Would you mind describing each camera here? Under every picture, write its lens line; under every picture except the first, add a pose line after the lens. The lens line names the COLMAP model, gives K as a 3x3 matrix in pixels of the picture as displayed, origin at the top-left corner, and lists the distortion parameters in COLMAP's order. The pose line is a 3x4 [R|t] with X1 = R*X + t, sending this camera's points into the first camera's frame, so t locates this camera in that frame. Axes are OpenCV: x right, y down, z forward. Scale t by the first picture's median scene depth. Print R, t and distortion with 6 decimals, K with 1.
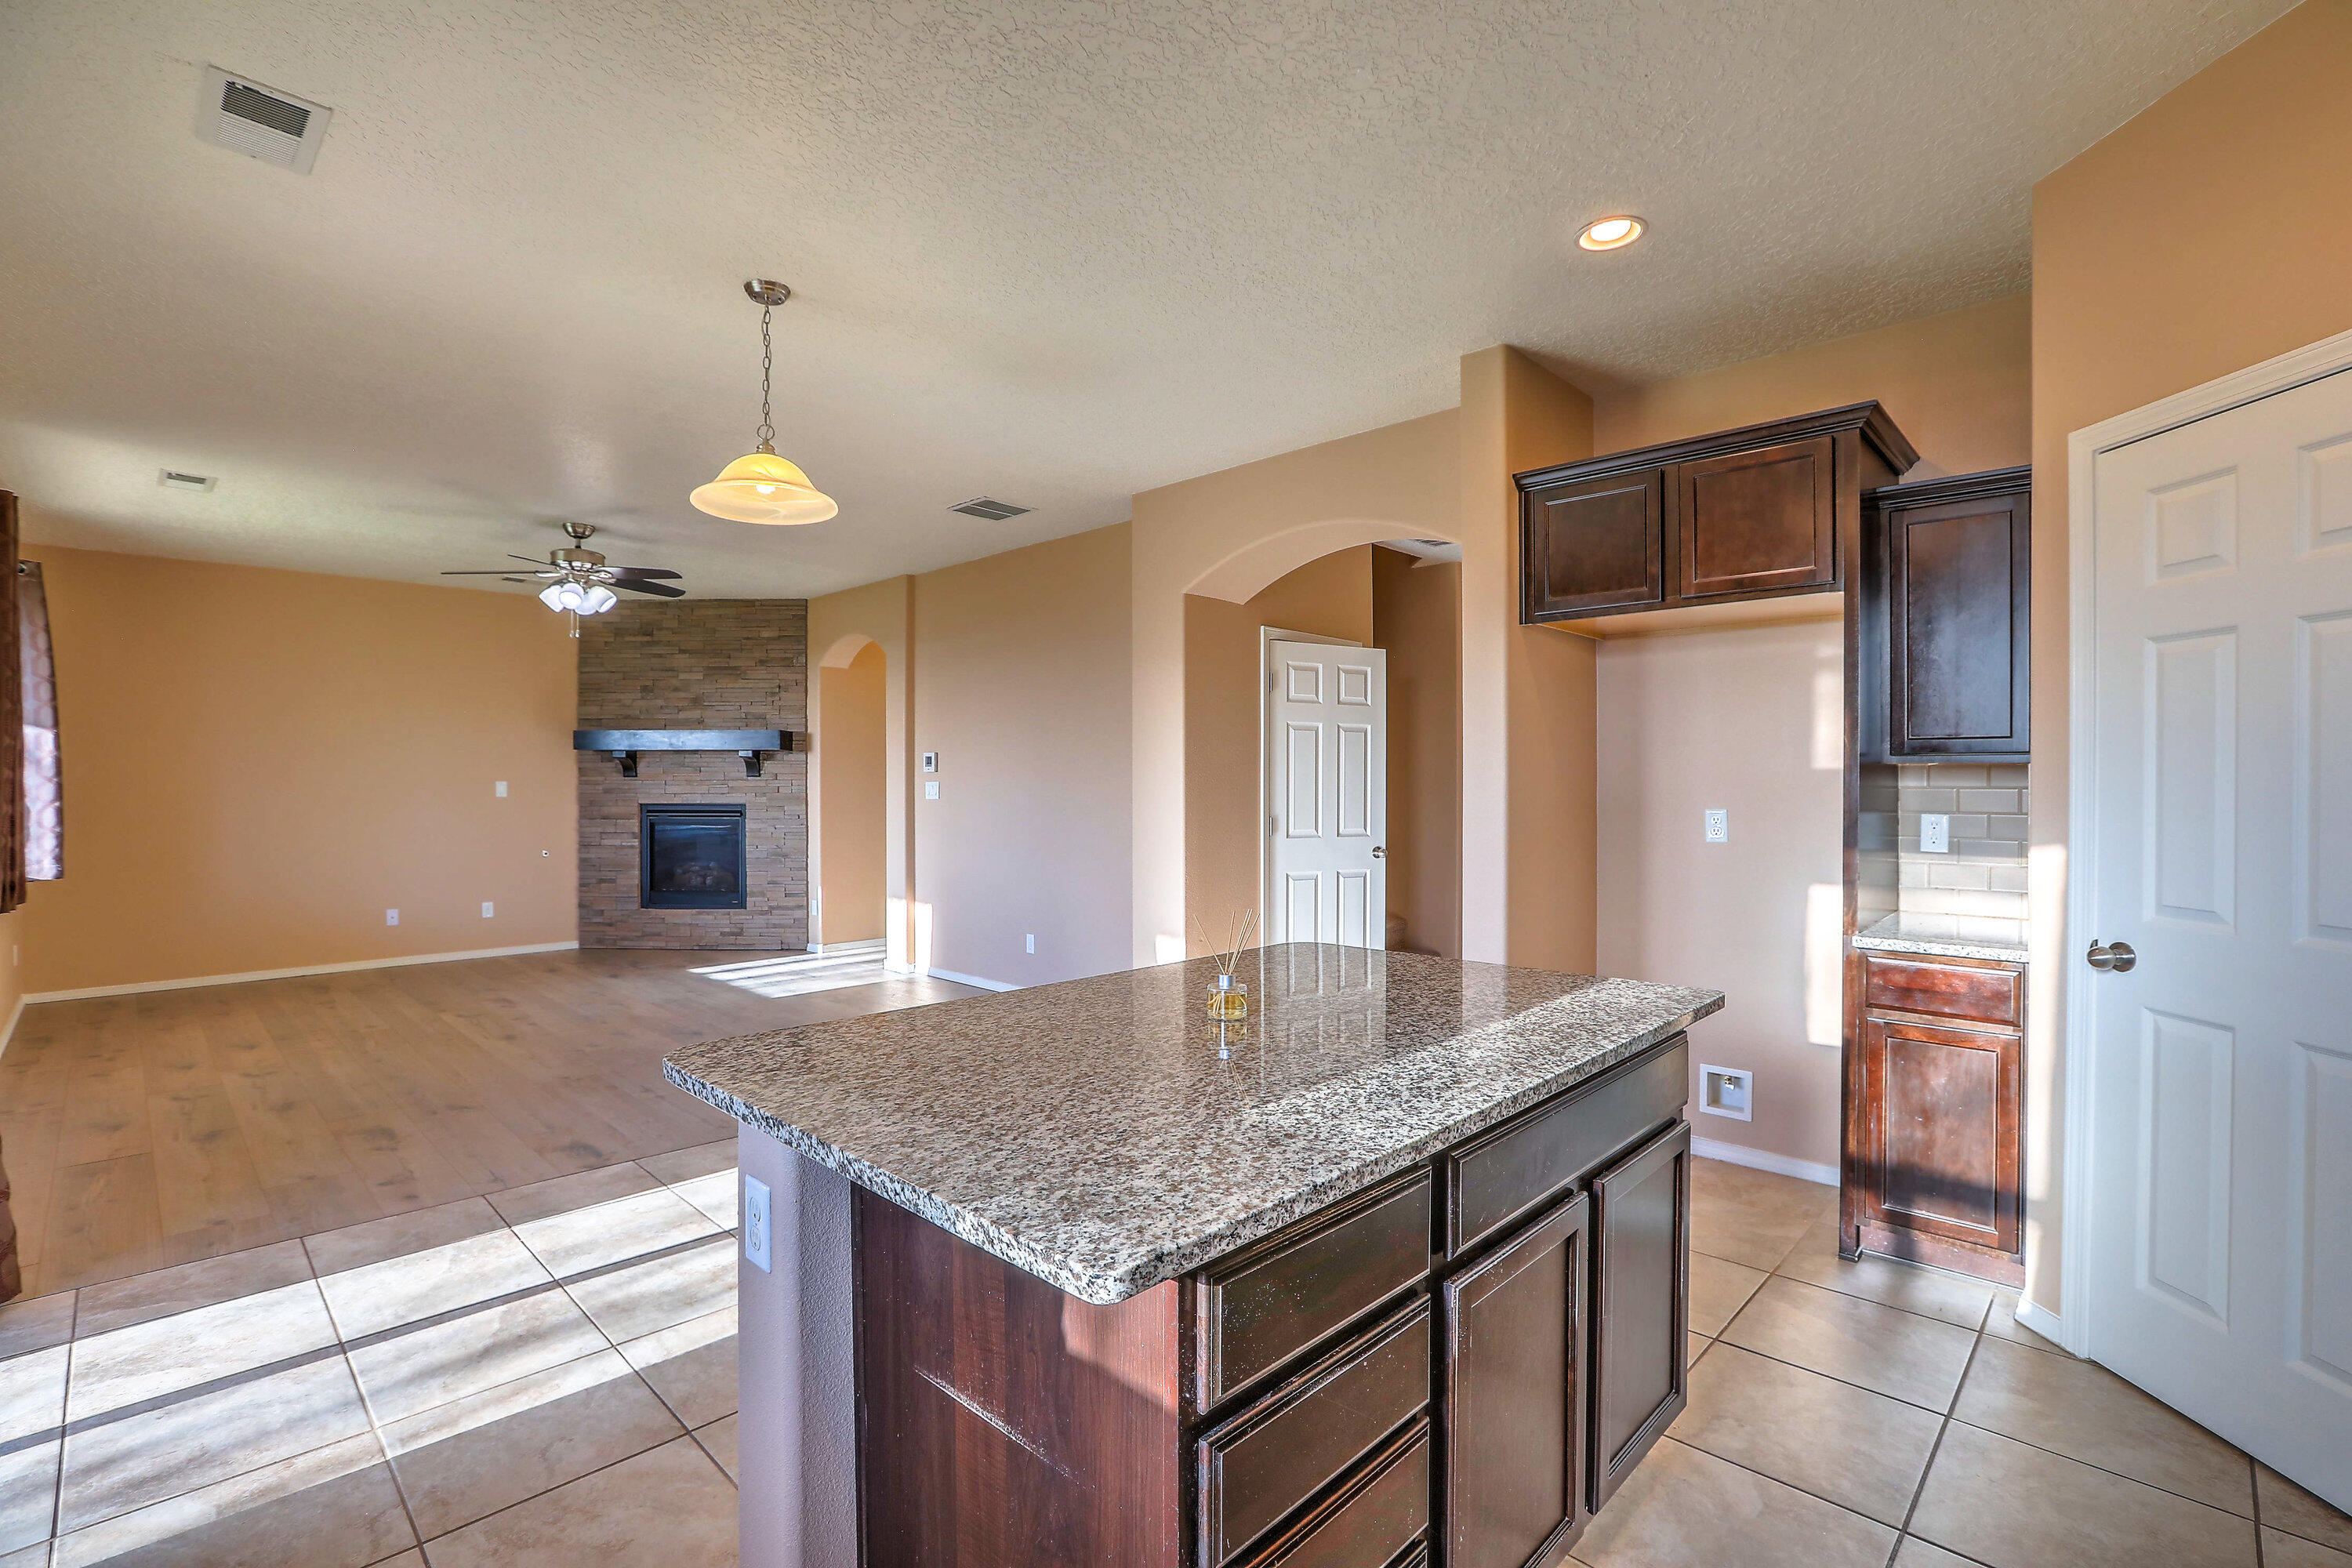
lens RADIAL K [[1064.0, 0, 1171.7], [0, 1064.0, 781.9], [0, 0, 1]] dist [-0.019045, 0.002182]
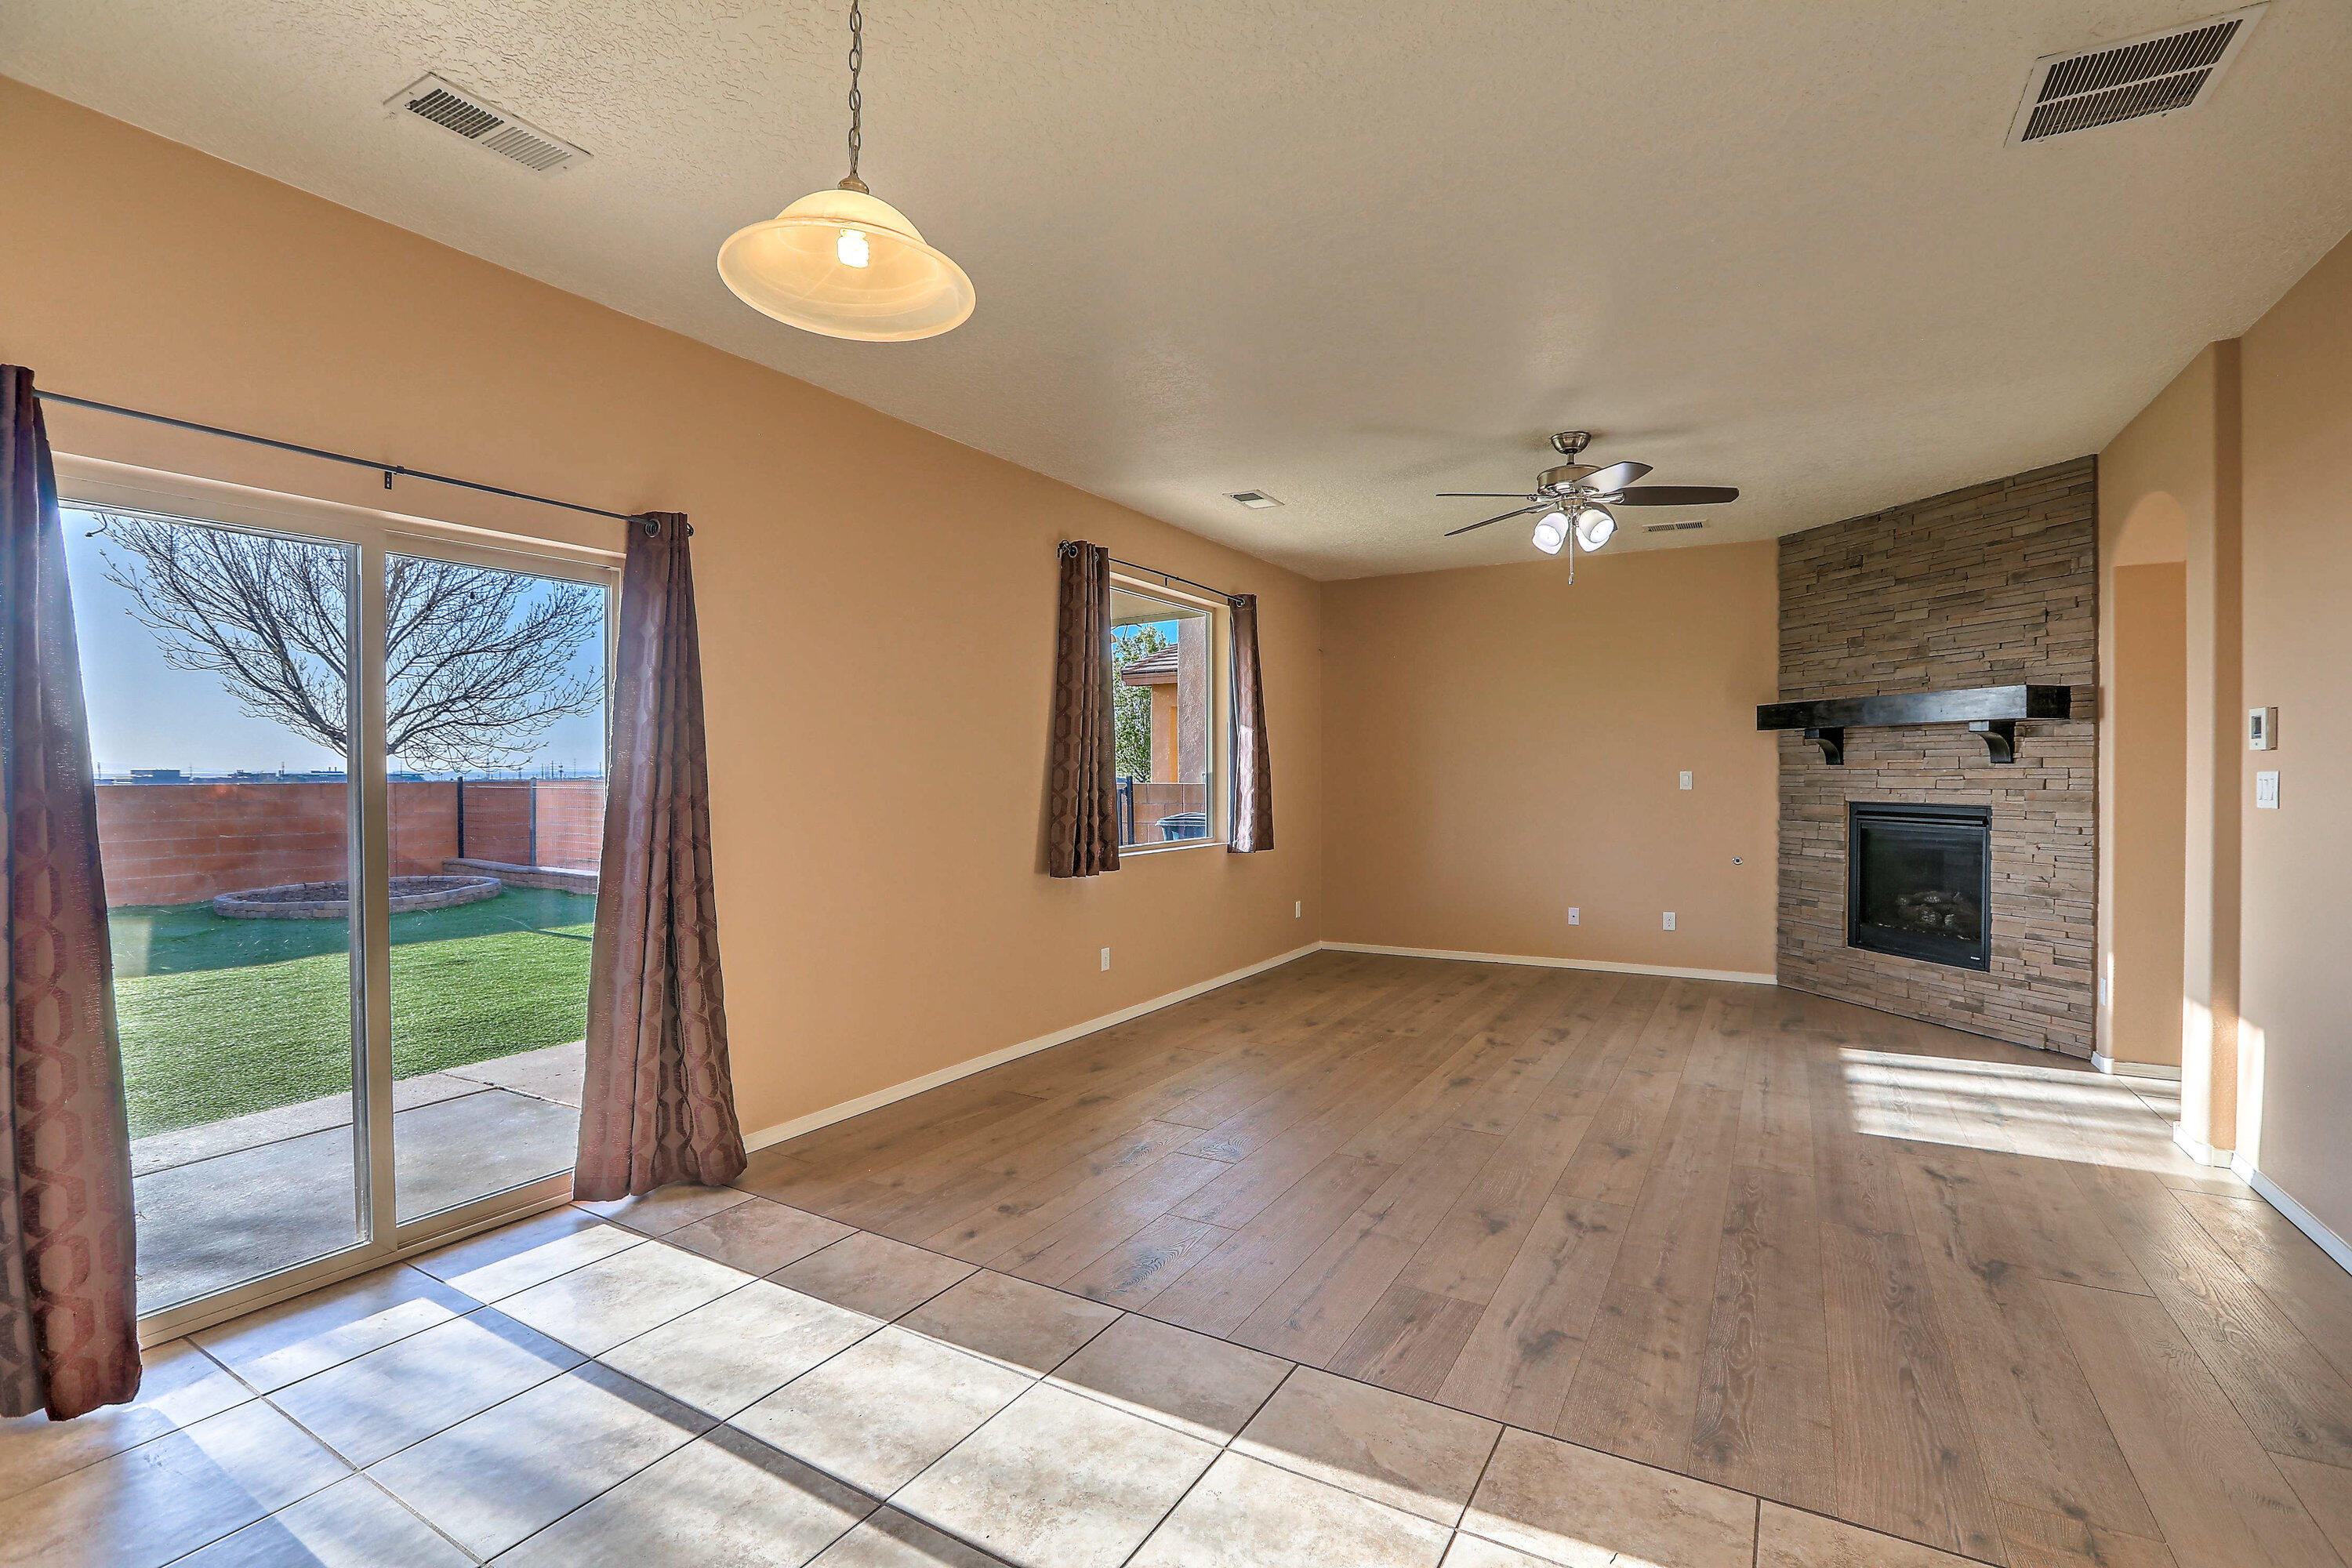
lens RADIAL K [[1064.0, 0, 1178.4], [0, 1064.0, 782.3], [0, 0, 1]] dist [-0.019045, 0.002182]
pose [[0.262898, 0.008881, -0.964783, 0.075010], [0.000080, 0.999957, 0.009226, 0.000517], [0.964824, -0.002502, 0.262886, 0.370179]]
